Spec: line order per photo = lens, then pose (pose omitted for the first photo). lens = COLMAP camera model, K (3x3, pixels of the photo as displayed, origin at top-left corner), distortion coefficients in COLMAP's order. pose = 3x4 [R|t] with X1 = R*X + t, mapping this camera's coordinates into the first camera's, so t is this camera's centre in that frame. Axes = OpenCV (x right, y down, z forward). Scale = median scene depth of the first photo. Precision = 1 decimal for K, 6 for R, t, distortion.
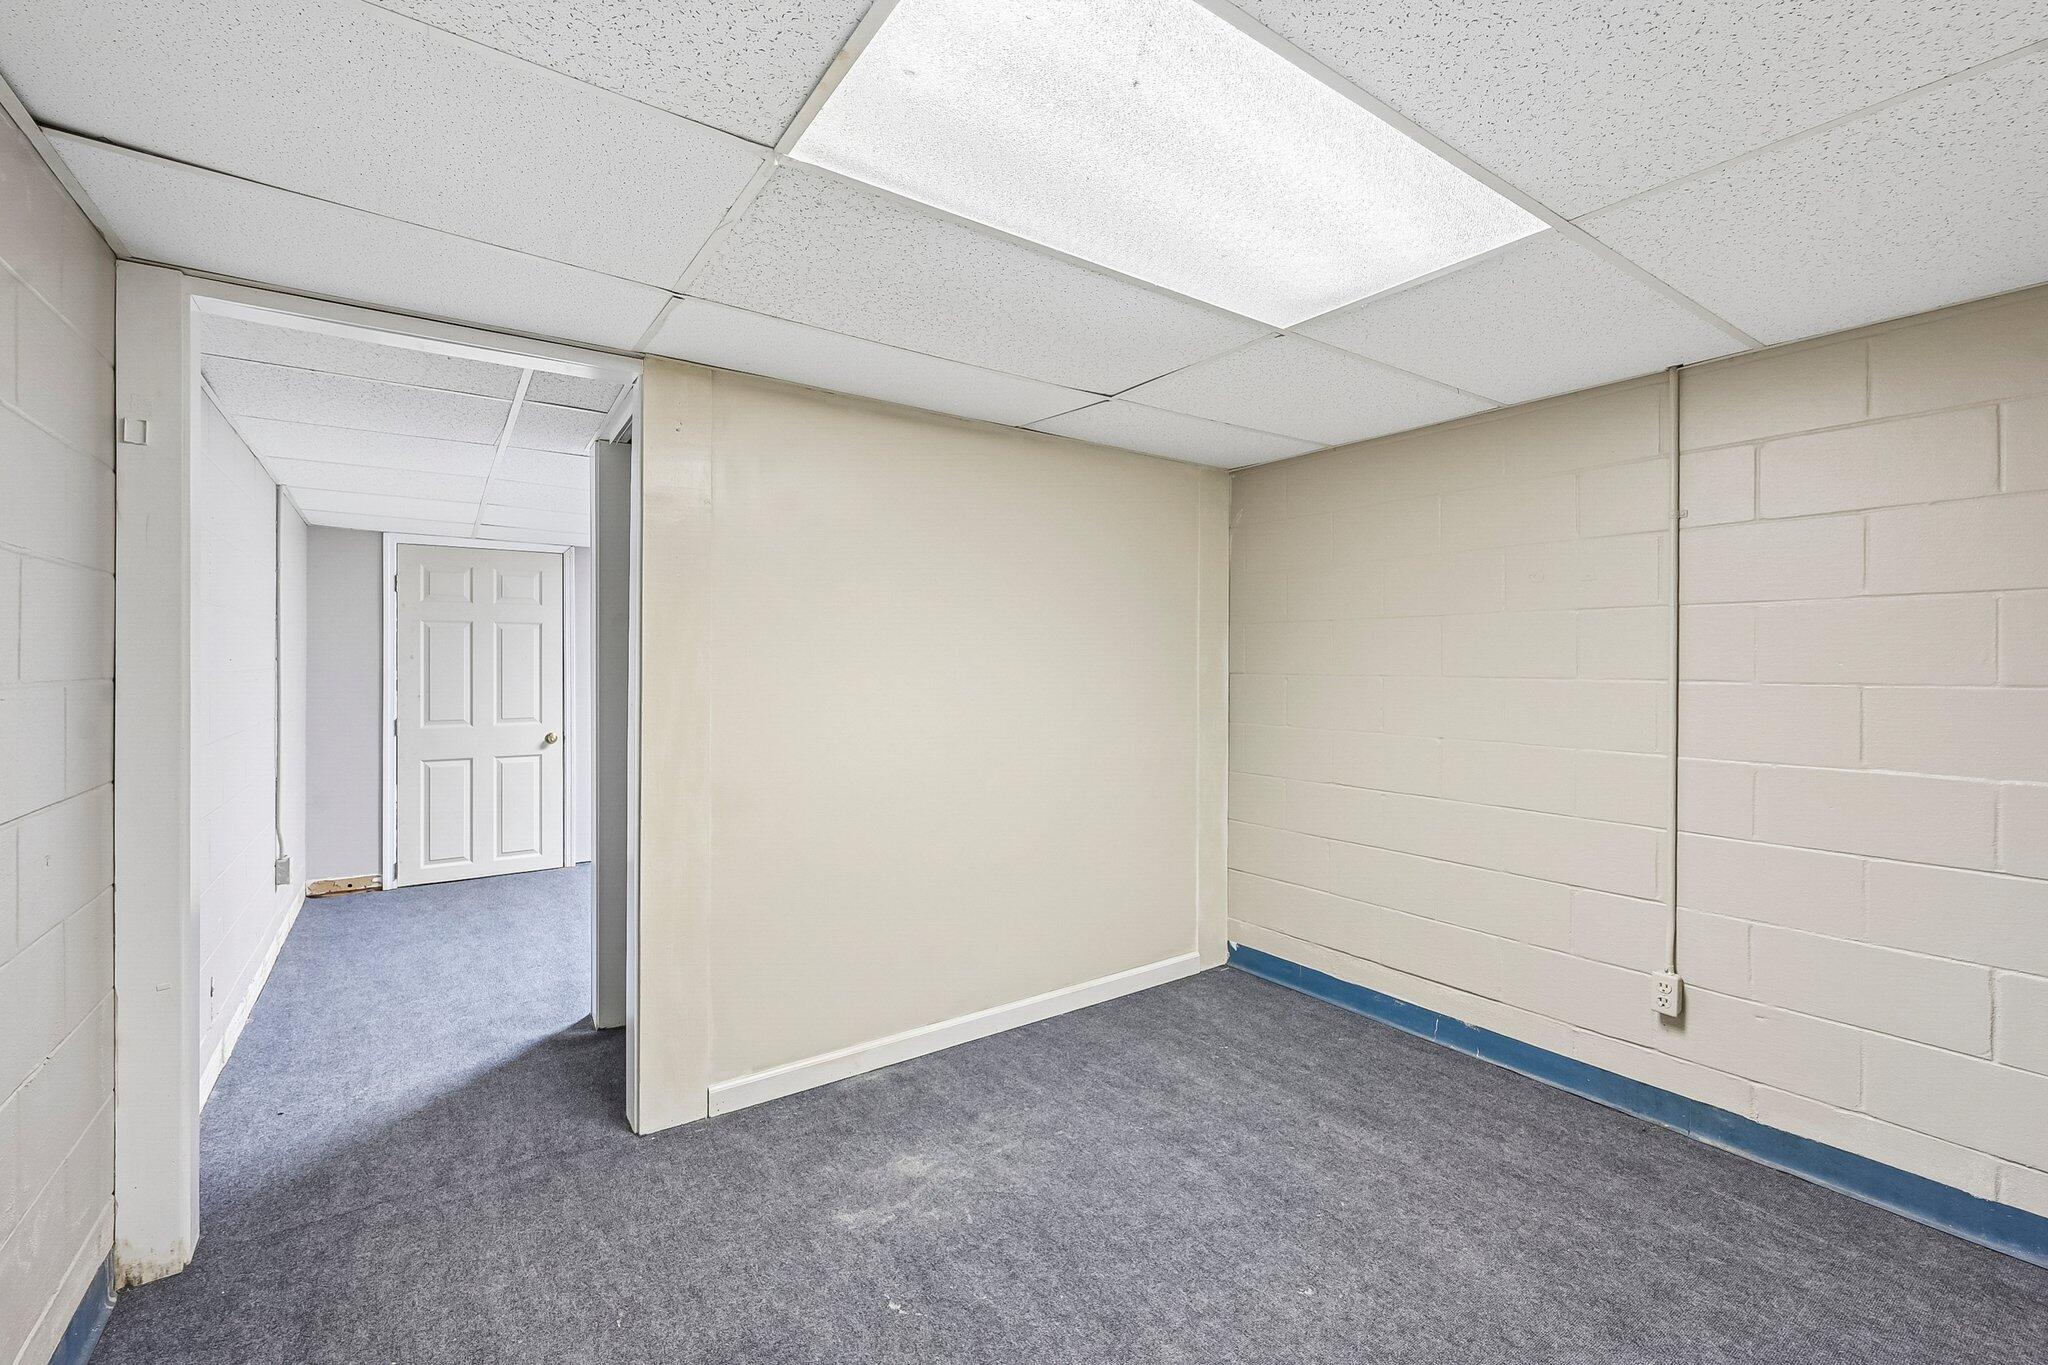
lens RADIAL K [[862.8, 0, 1024.0], [0, 862.8, 682.5], [0, 0, 1]] dist [-0.000648, 0.000016]
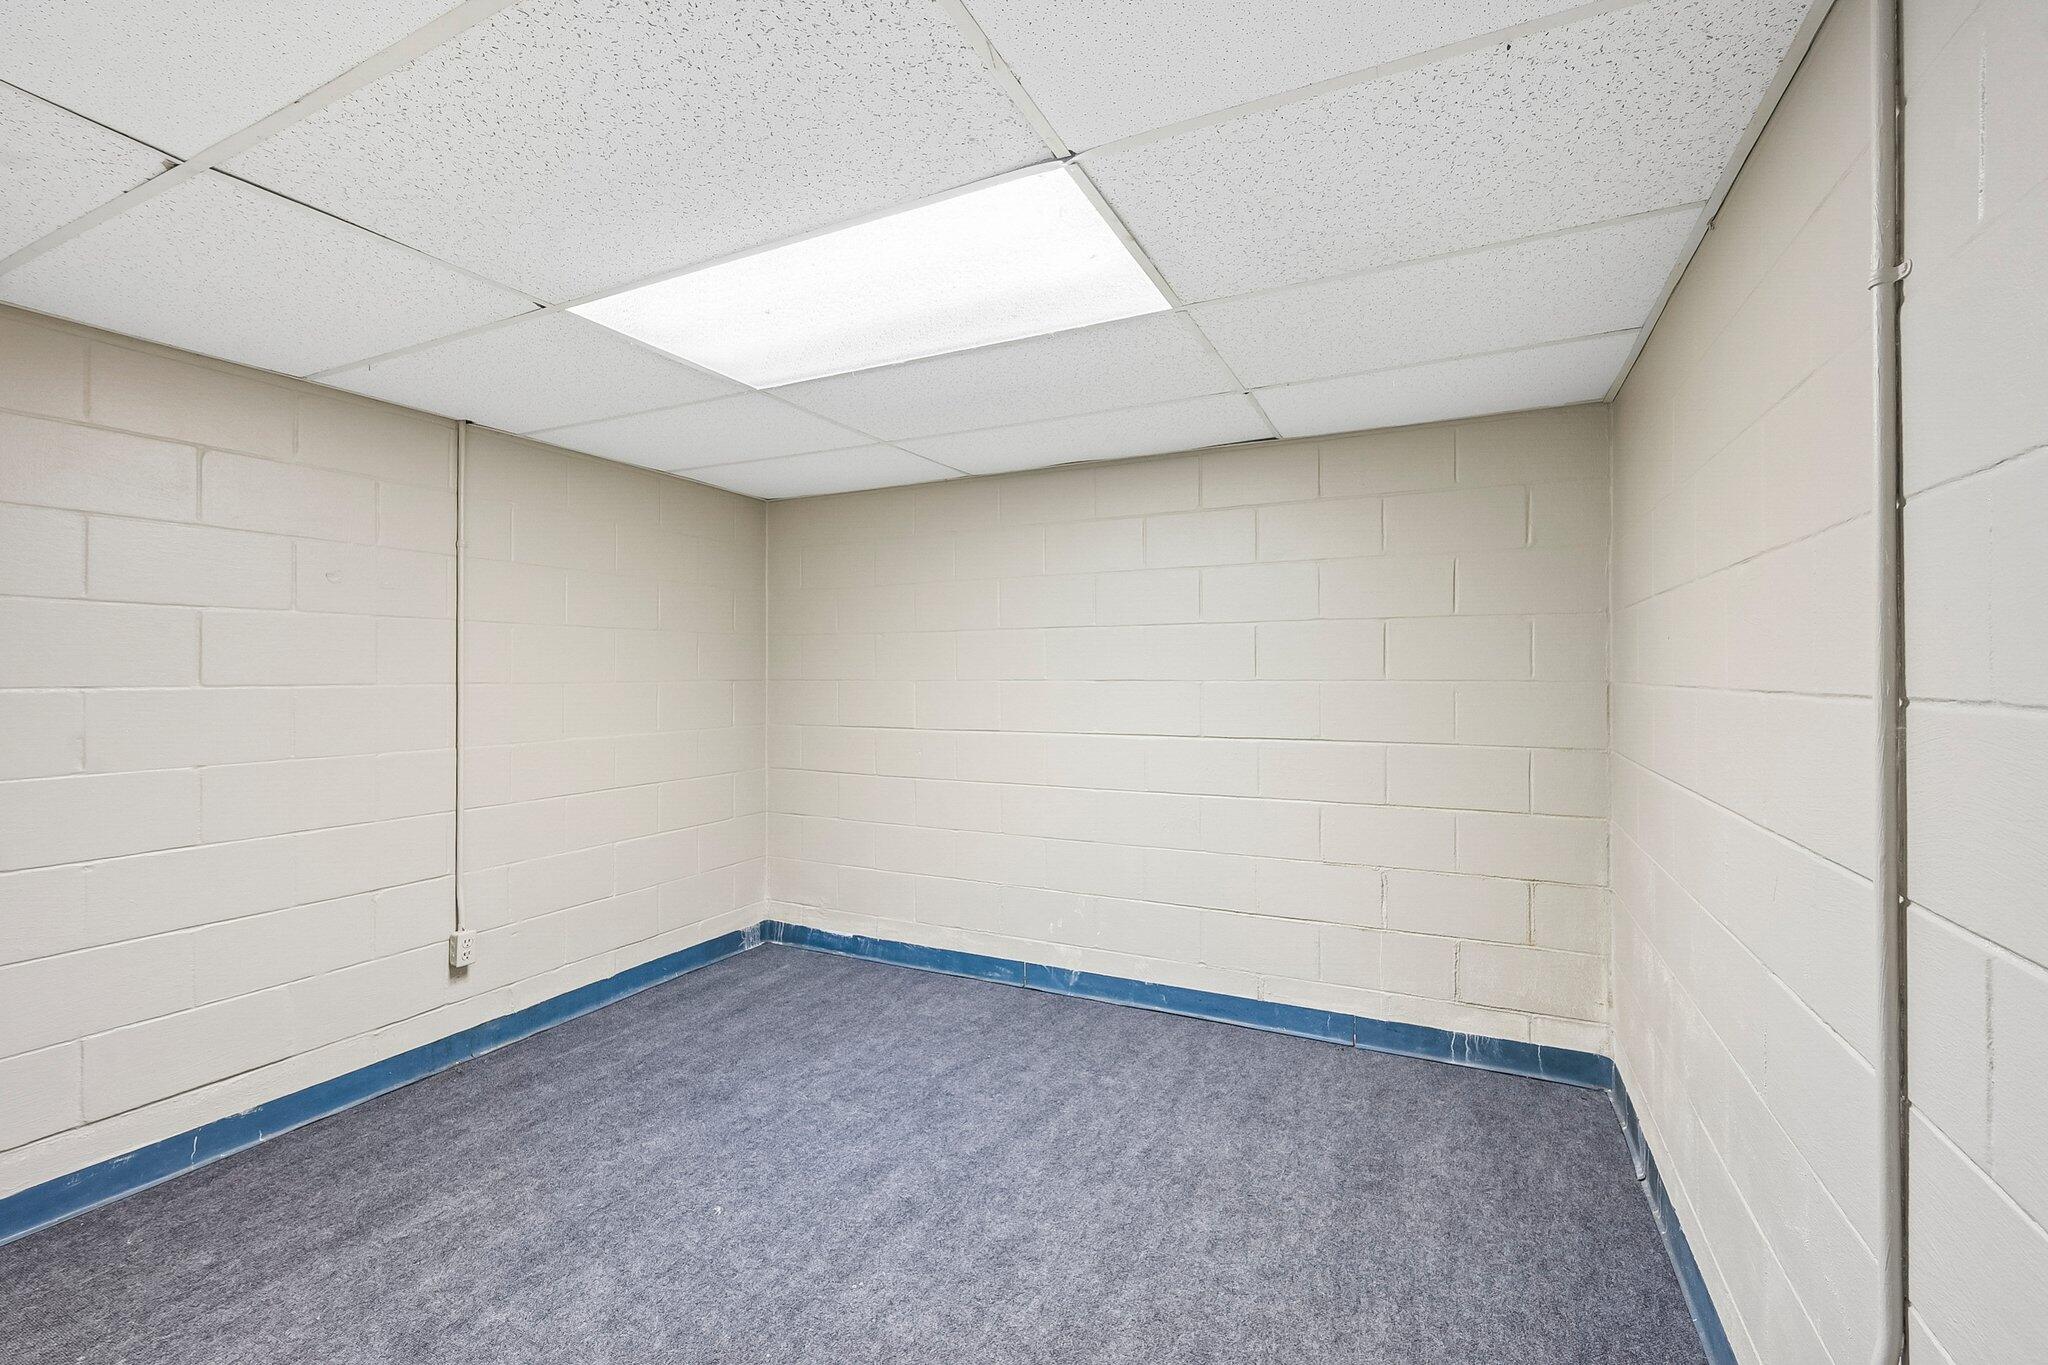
lens RADIAL K [[862.8, 0, 1024.0], [0, 862.8, 682.5], [0, 0, 1]] dist [-0.000648, 0.000016]
pose [[-0.473807, -0.011125, 0.880558, -0.634345], [0.021238, 0.999485, 0.024055, -0.014180], [-0.880373, 0.030098, -0.473327, 0.844963]]
